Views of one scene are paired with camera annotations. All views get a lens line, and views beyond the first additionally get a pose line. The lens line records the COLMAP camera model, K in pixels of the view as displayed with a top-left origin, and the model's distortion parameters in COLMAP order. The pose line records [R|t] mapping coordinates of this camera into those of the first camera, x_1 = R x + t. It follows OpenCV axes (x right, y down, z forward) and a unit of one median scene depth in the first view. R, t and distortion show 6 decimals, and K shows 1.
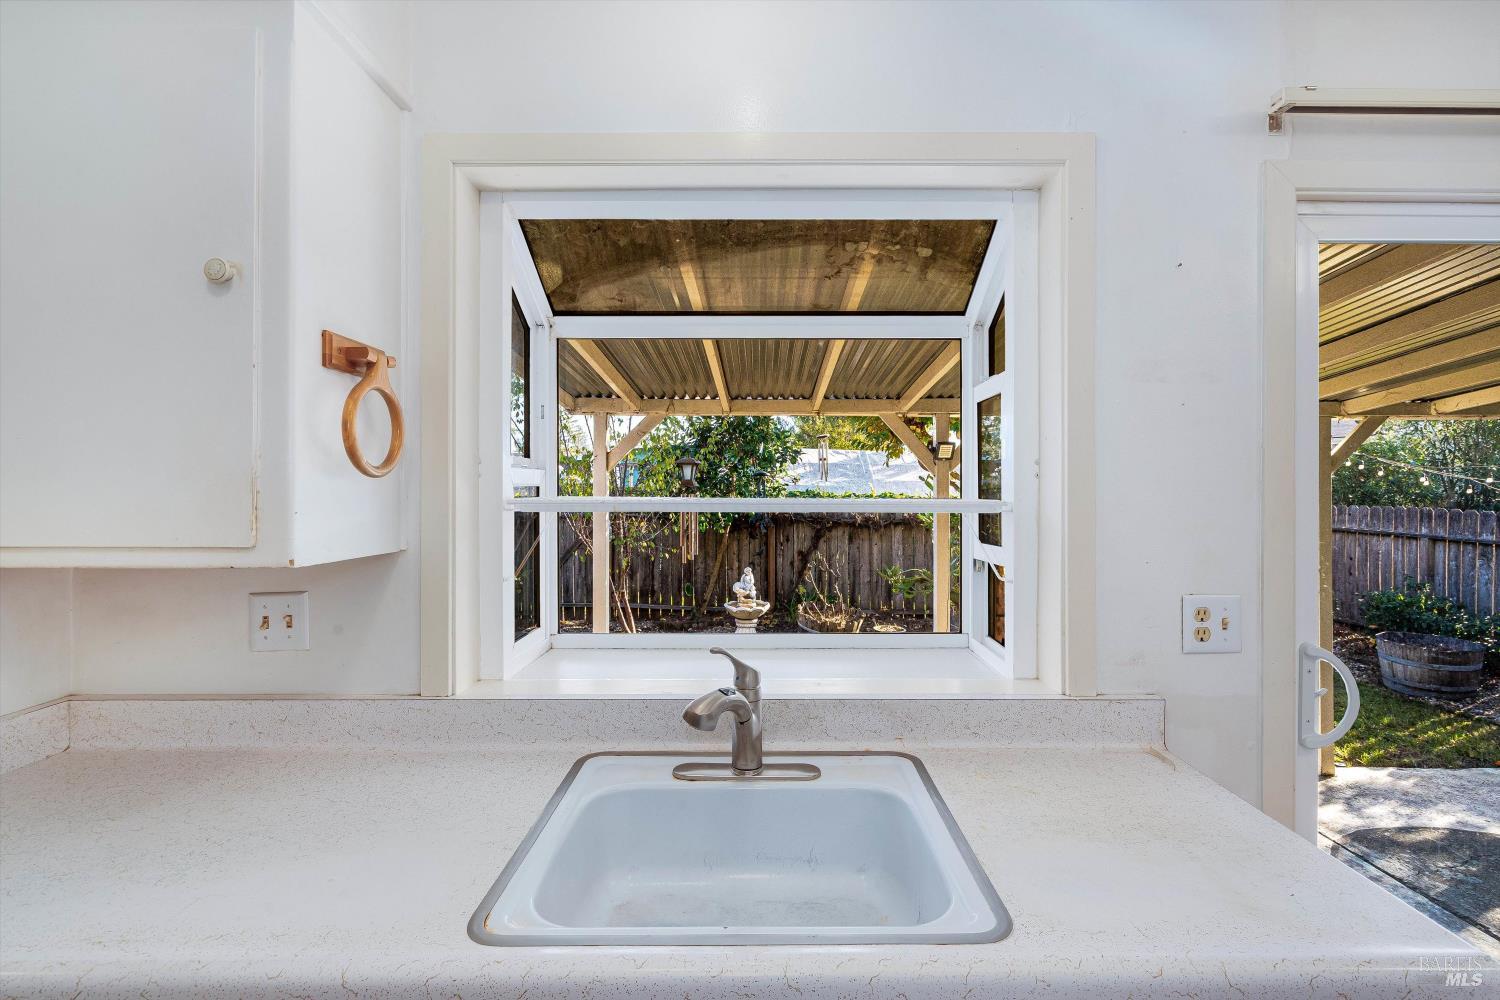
lens RADIAL K [[686.6, 0, 762.3], [0, 686.6, 487.8], [0, 0, 1]] dist [-0.003763, 0.002304]
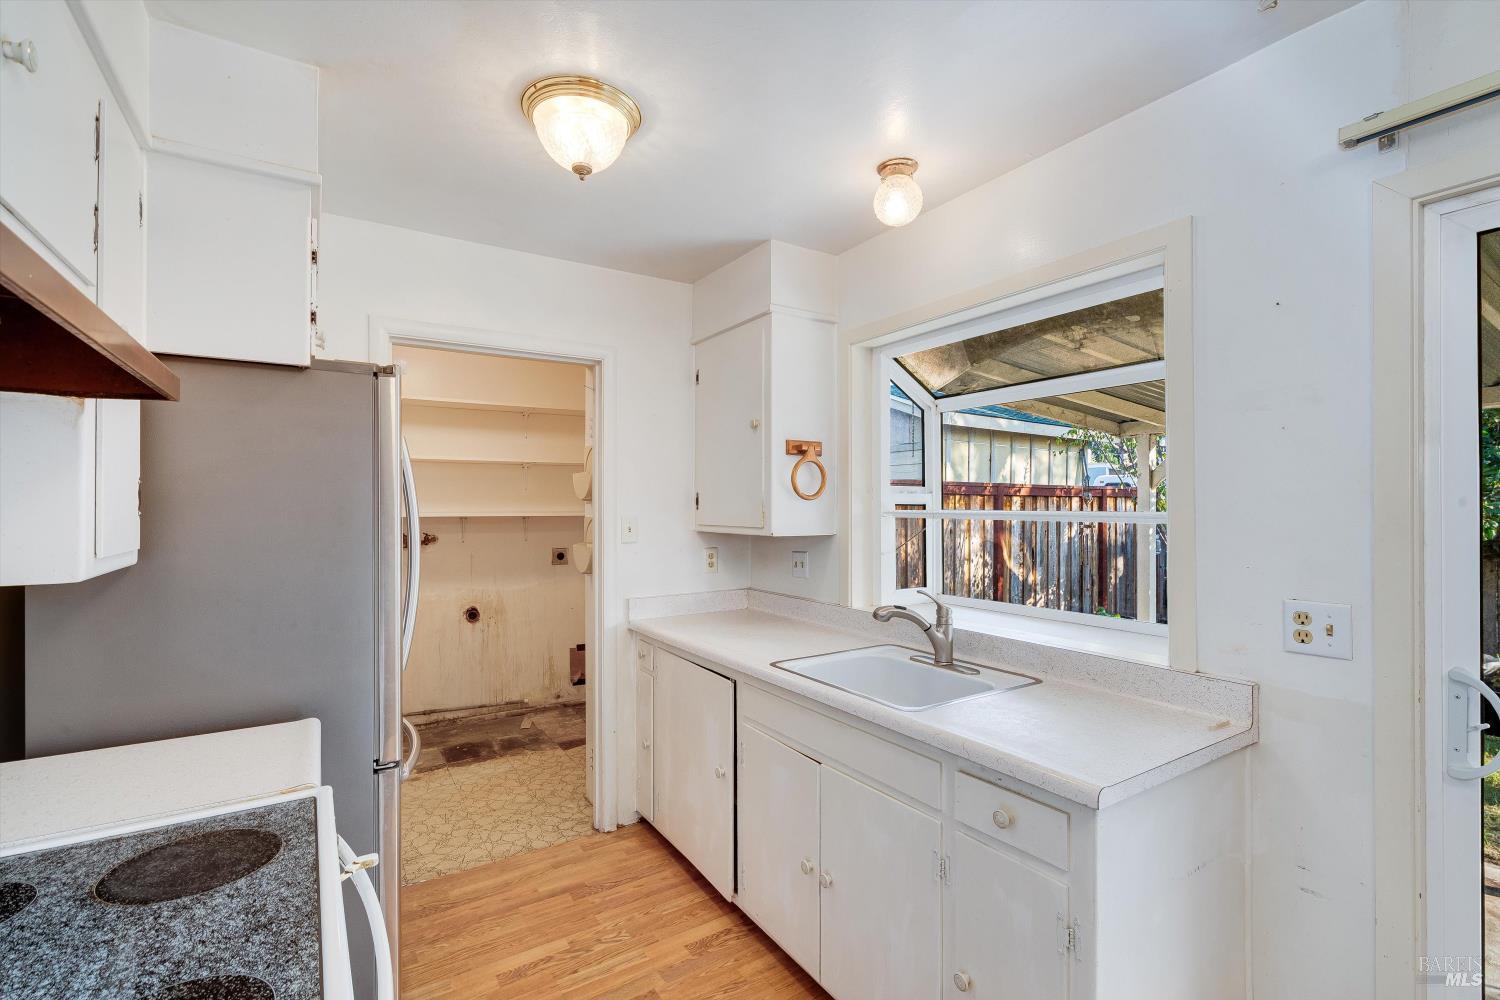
lens RADIAL K [[680.6, 0, 750.1], [0, 680.6, 500.8], [0, 0, 1]] dist [-0.005482, 0.003271]
pose [[0.534798, -0.006920, -0.844952, 1.070044], [0.003239, 0.999976, -0.006139, 0.000784], [0.844974, 0.000547, 0.534807, -0.320146]]
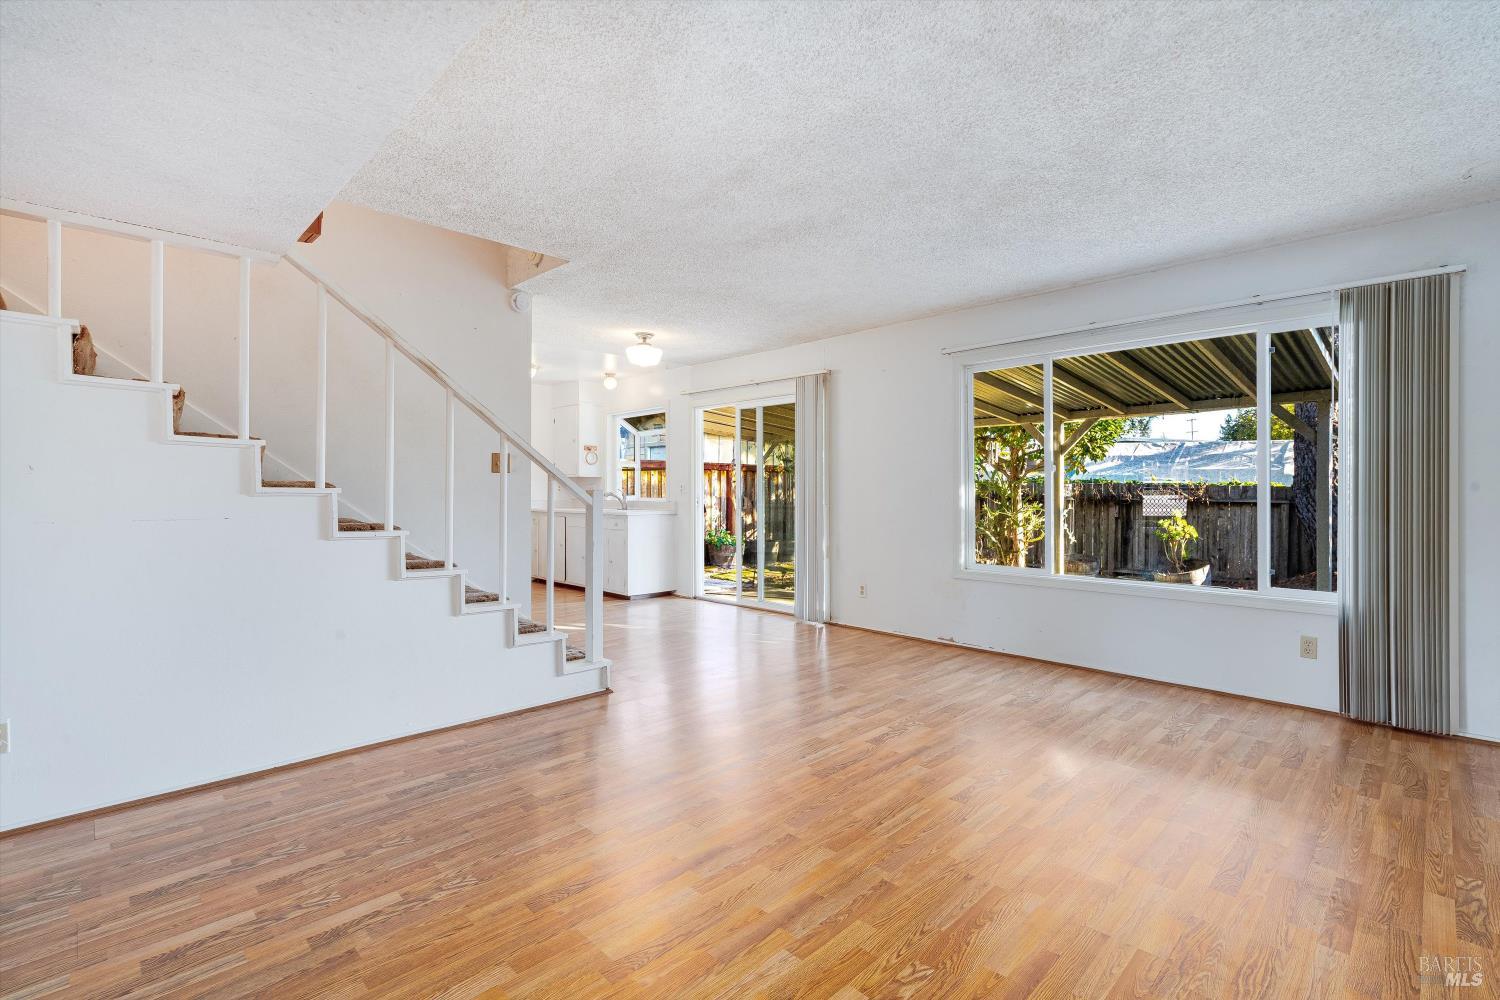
lens RADIAL K [[680.6, 0, 752.5], [0, 680.6, 484.0], [0, 0, 1]] dist [-0.005482, 0.003271]
pose [[0.693819, -0.007480, -0.720111, 4.807679], [0.002413, 0.999965, -0.008063, 0.205331], [0.720145, 0.003856, 0.693813, -2.272229]]
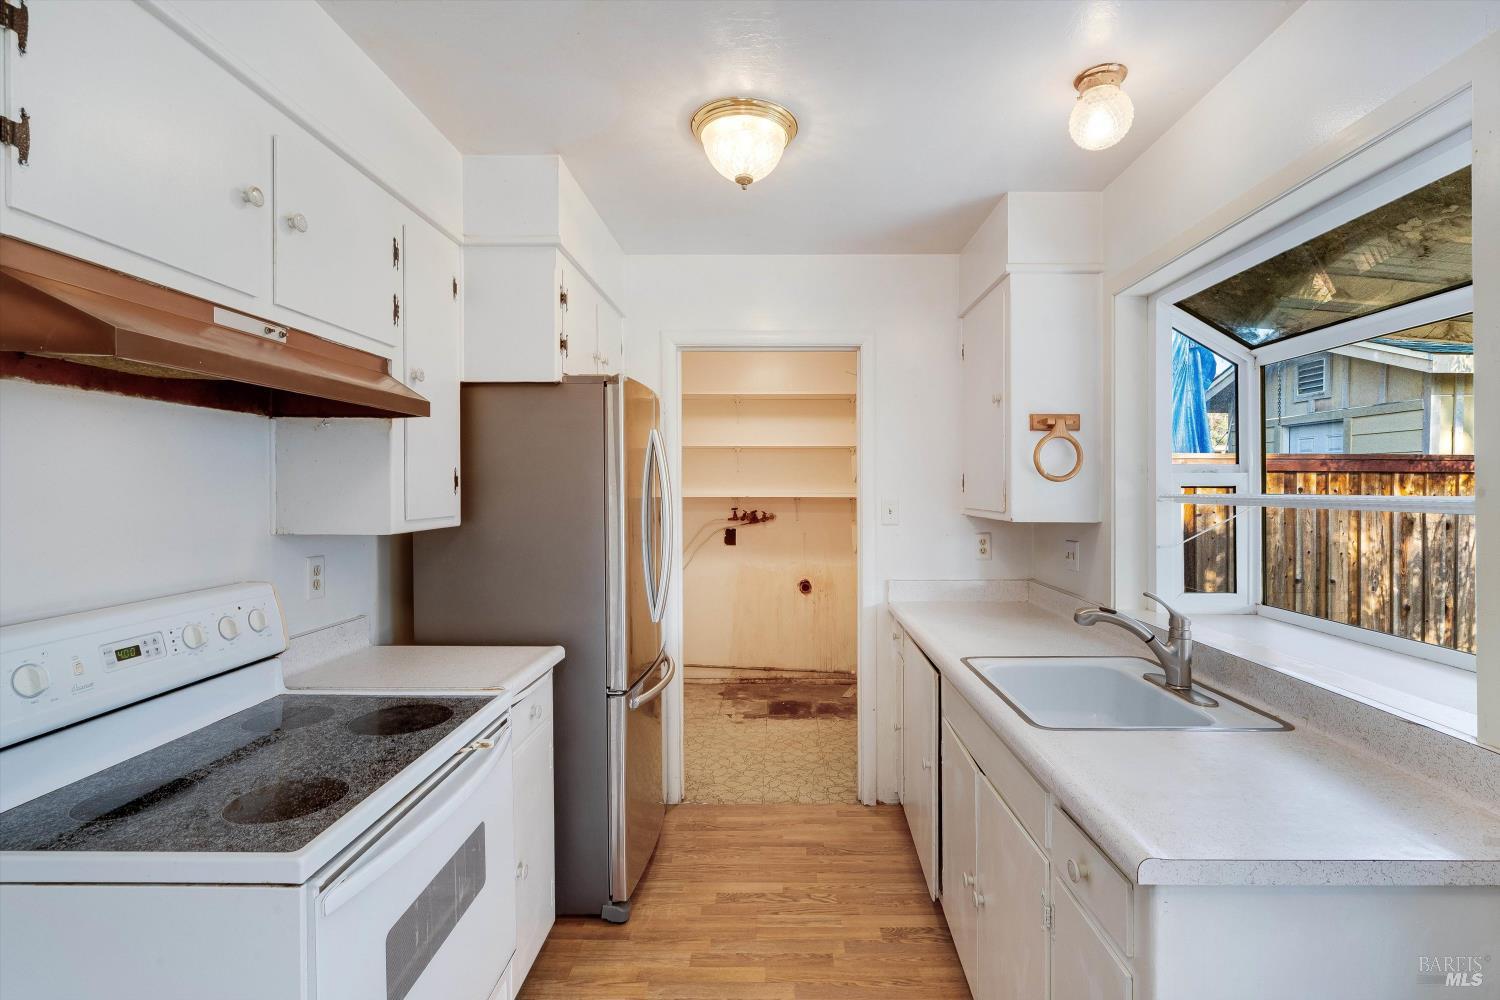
lens RADIAL K [[680.6, 0, 774.9], [0, 680.6, 489.2], [0, 0, 1]] dist [-0.005482, 0.003271]
pose [[-0.013431, -0.000660, -0.999910, 1.226864], [0.002000, 0.999998, -0.000686, 0.006345], [0.999908, -0.002009, -0.013430, 0.178879]]
